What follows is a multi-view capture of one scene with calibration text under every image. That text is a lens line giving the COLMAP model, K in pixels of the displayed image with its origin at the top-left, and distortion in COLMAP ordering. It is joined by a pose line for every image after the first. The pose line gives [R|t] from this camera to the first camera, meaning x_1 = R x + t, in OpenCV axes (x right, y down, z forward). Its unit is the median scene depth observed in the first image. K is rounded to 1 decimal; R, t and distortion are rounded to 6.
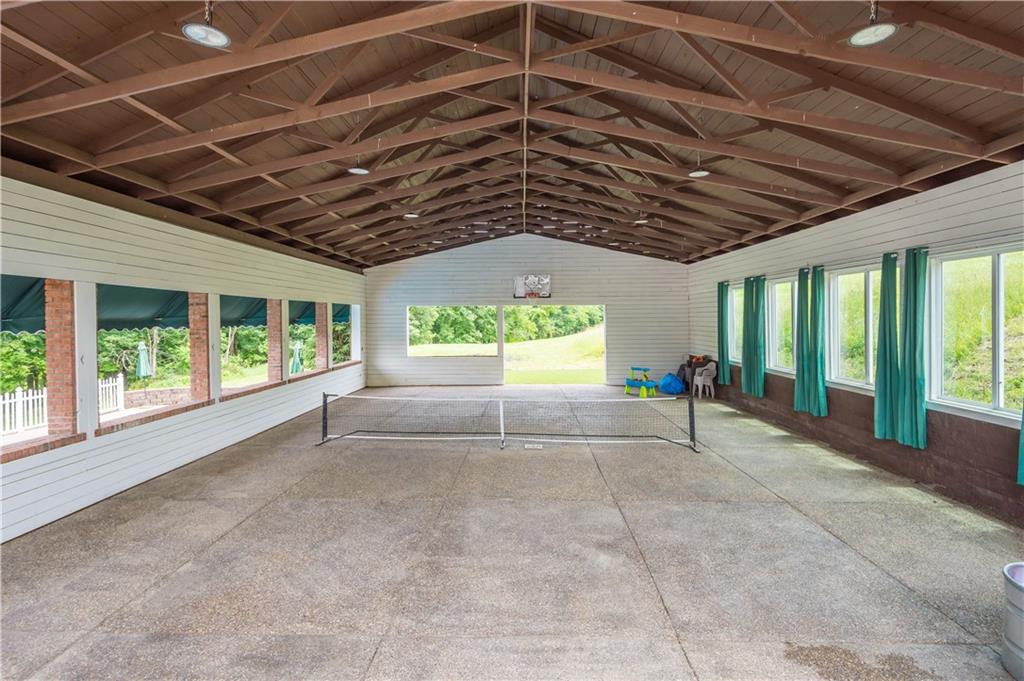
lens RADIAL K [[494.2, 0, 511.7], [0, 494.2, 320.6], [0, 0, 1]] dist [0.004417, -0.001060]
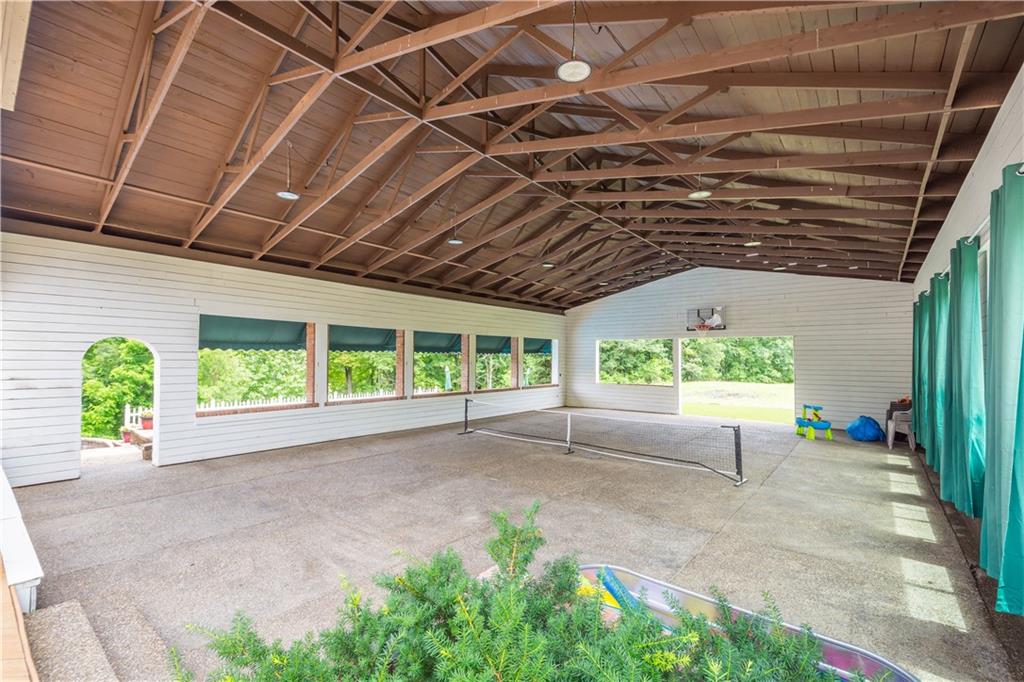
lens RADIAL K [[449.5, 0, 512.6], [0, 449.5, 349.4], [0, 0, 1]] dist [0.002537, 0.000000]
pose [[0.791879, 0.000043, -0.610679, 0.716051], [-0.014421, 0.999722, -0.018629, 0.038716], [0.610508, 0.023558, 0.791659, 0.078657]]
